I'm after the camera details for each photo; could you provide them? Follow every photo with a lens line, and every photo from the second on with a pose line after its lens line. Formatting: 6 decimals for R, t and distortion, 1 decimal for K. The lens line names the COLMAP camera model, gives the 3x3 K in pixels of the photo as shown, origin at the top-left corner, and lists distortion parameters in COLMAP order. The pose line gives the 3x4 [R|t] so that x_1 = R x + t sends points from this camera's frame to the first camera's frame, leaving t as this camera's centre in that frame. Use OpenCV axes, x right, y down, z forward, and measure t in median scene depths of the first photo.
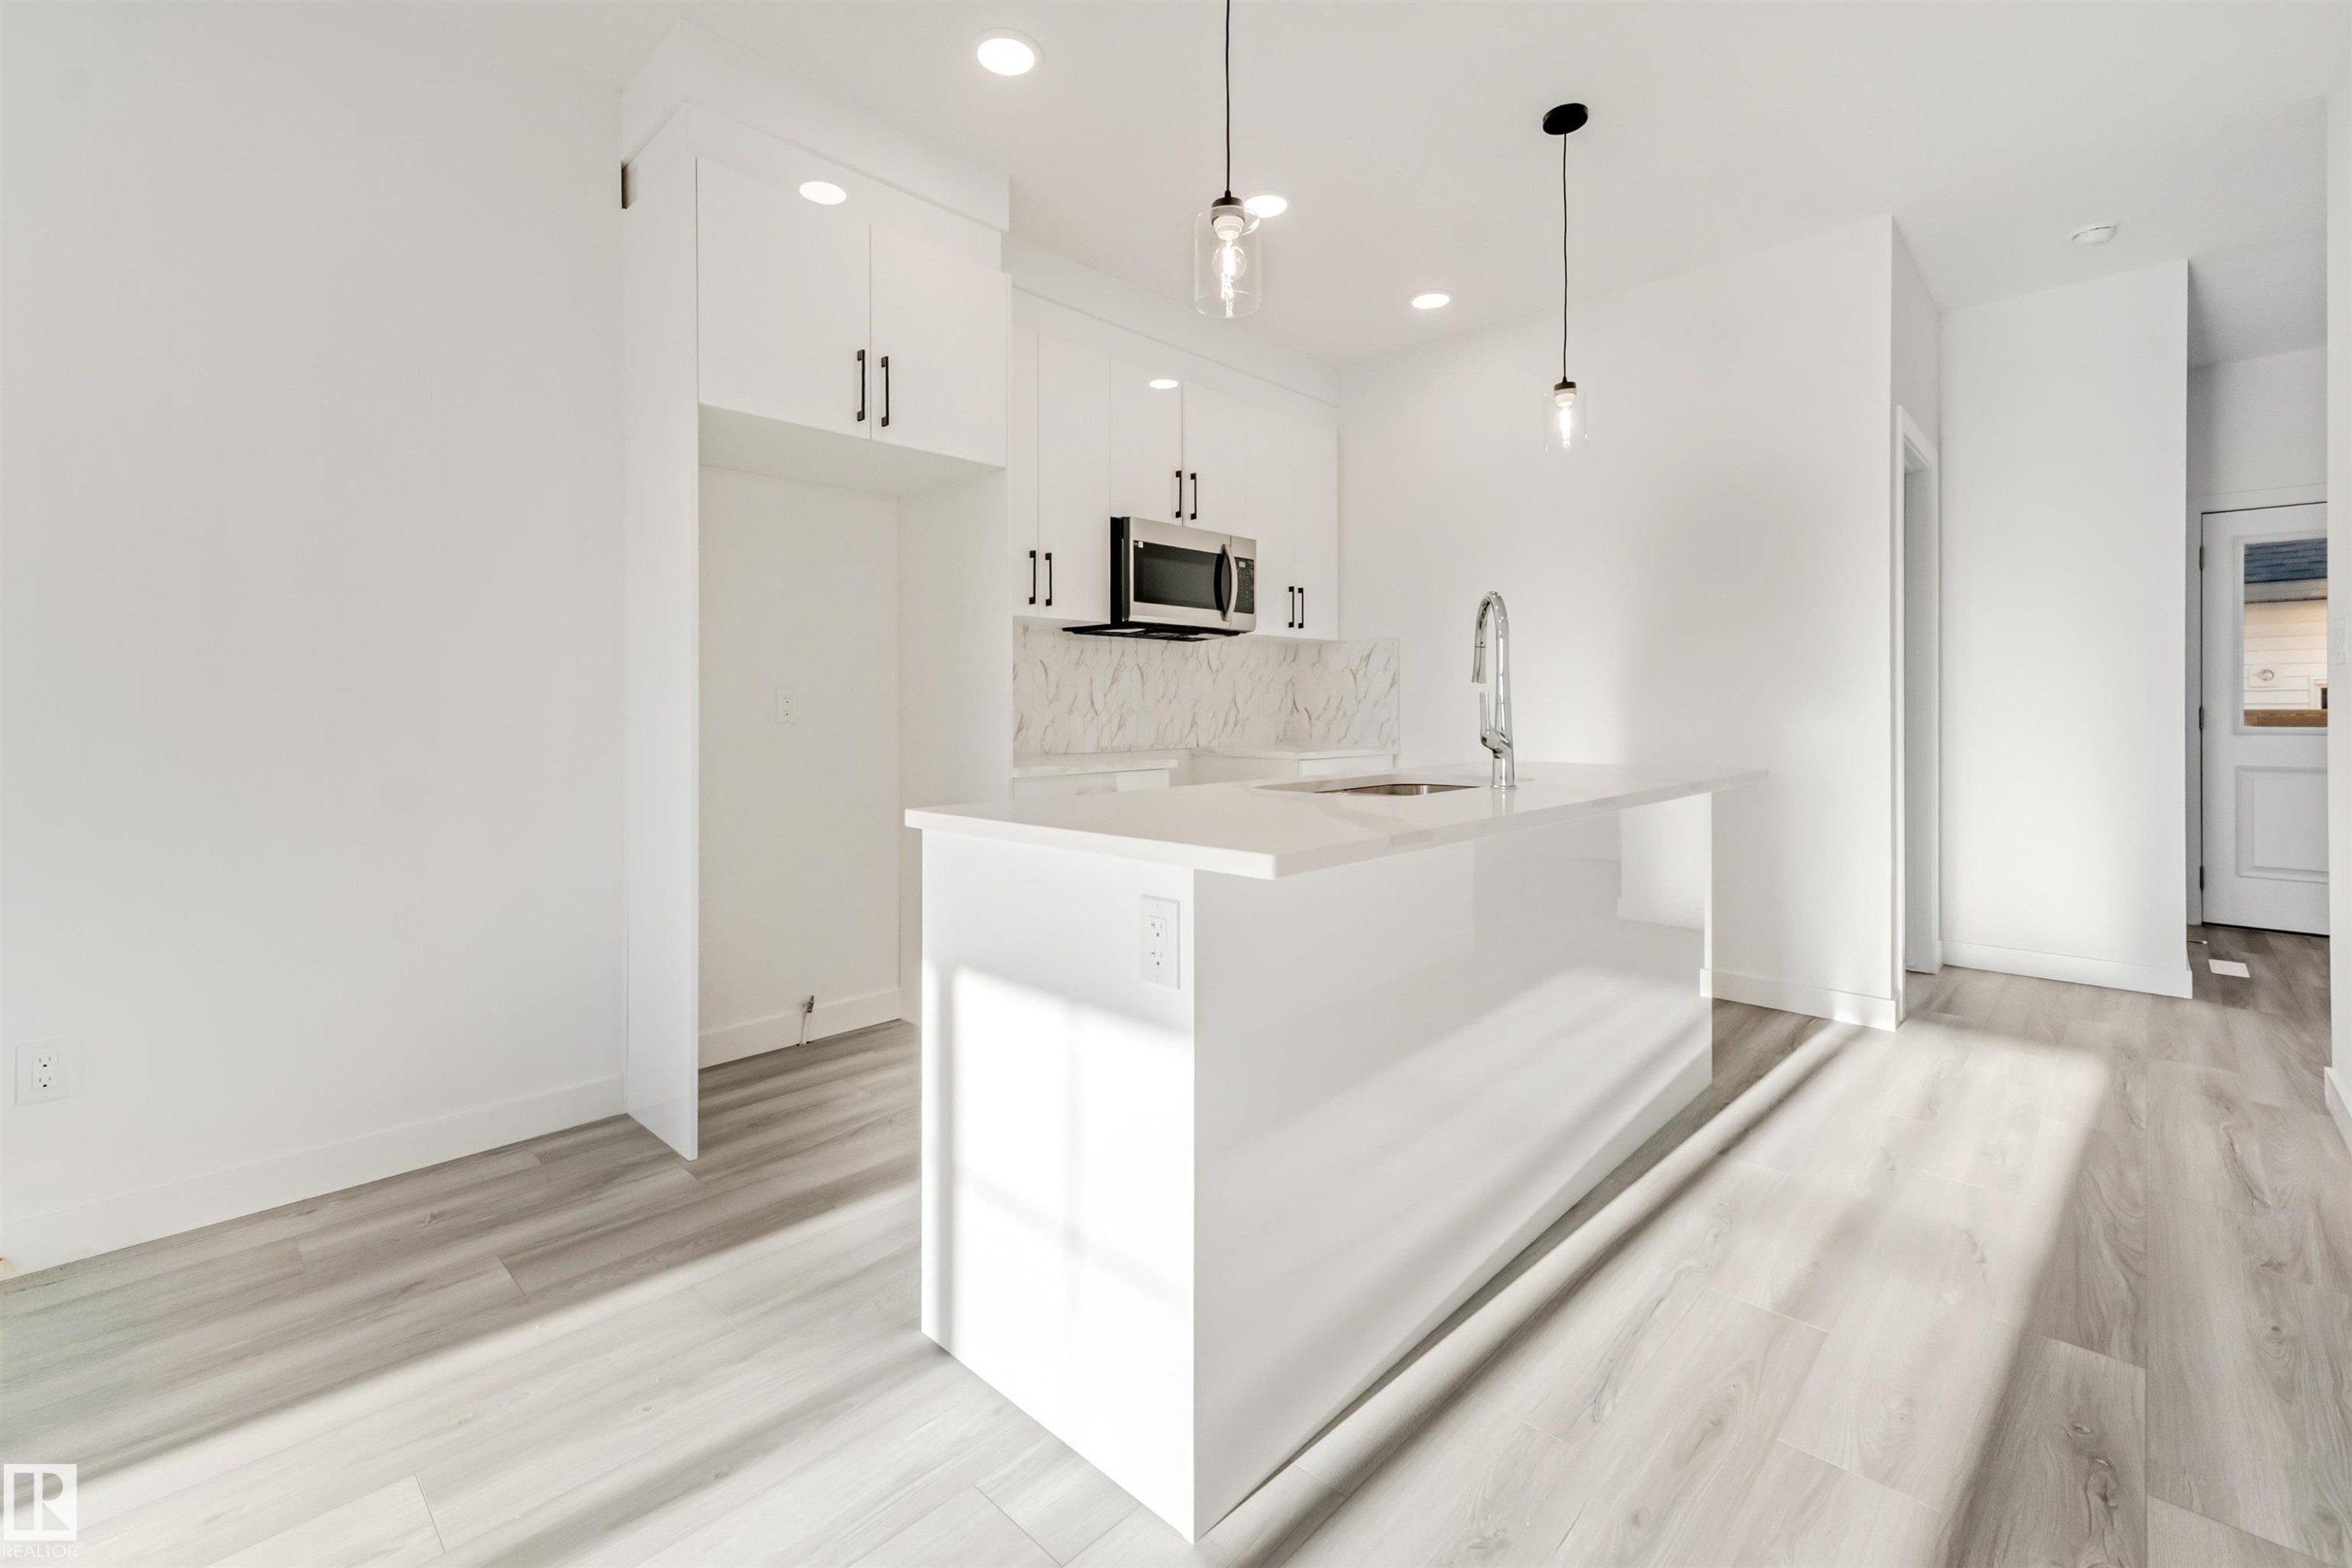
lens RADIAL K [[984.8, 0, 1225.2], [0, 984.8, 710.5], [0, 0, 1]] dist [0.001329, 0.000379]
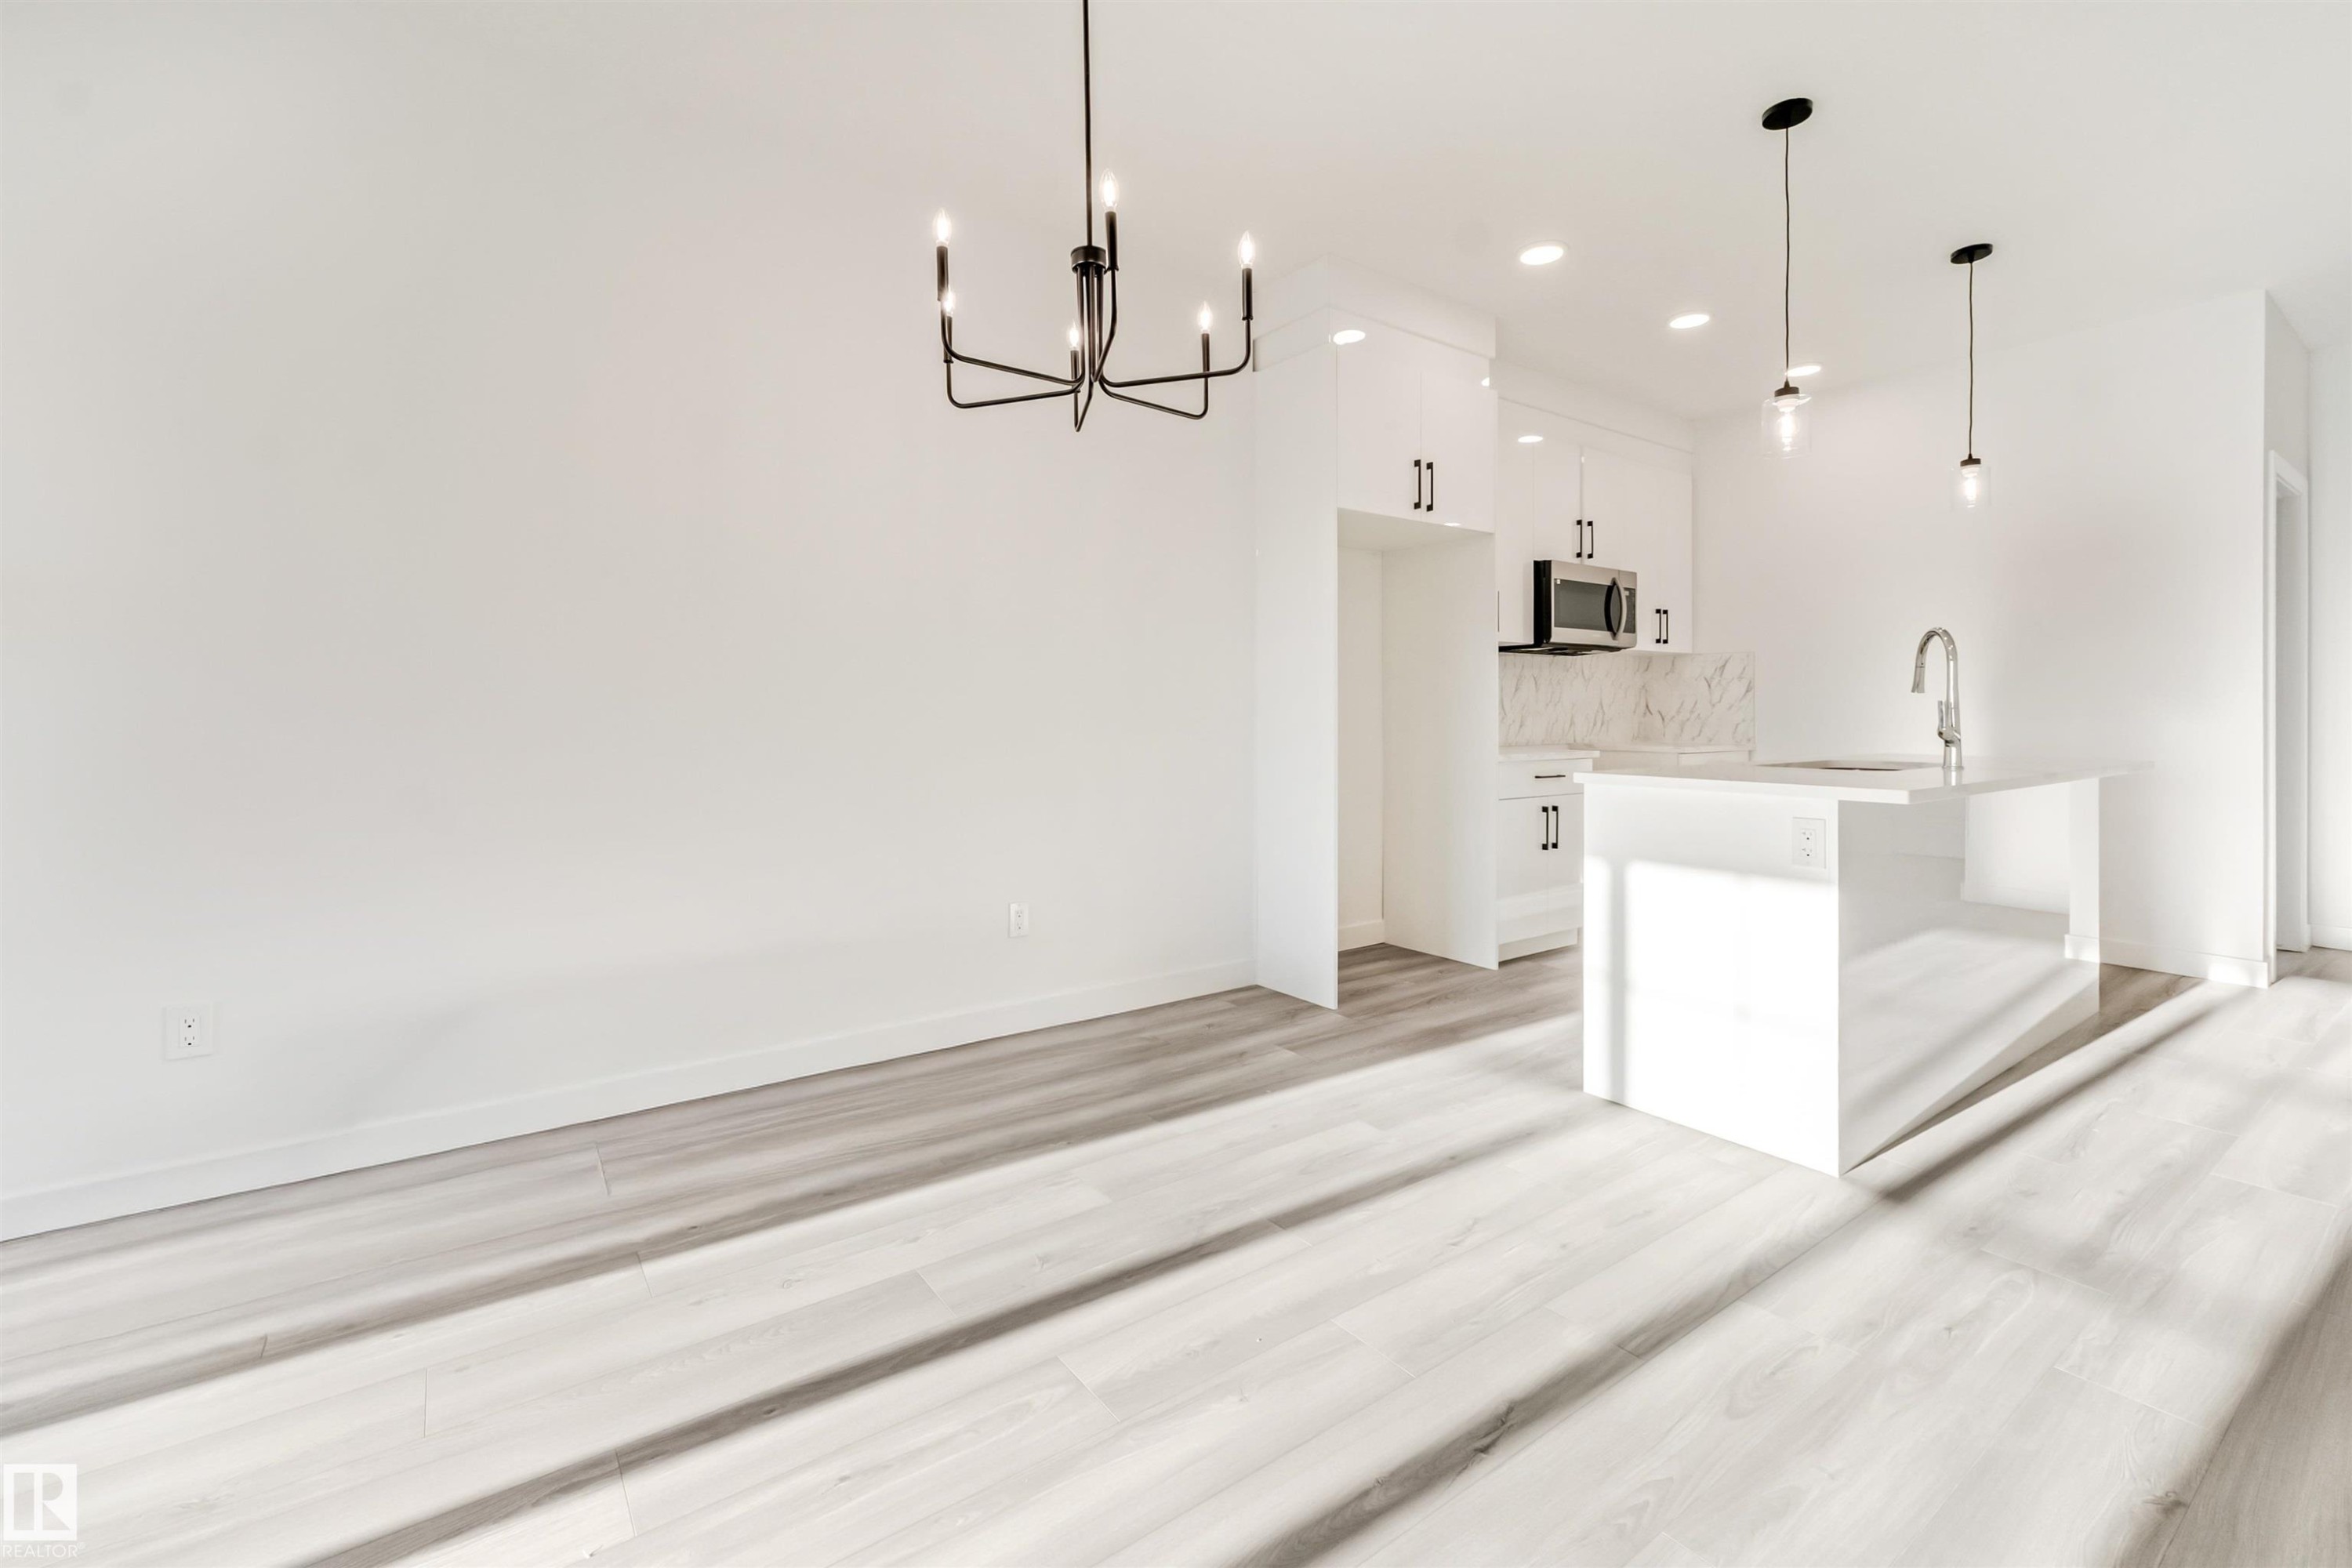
lens RADIAL K [[984.8, 0, 1230.6], [0, 984.8, 713.7], [0, 0, 1]] dist [0.001329, 0.000379]
pose [[0.982028, 0.002127, -0.188722, -0.291232], [-0.002064, 0.999998, 0.000534, 0.001701], [0.188723, -0.000135, 0.982030, -0.360885]]
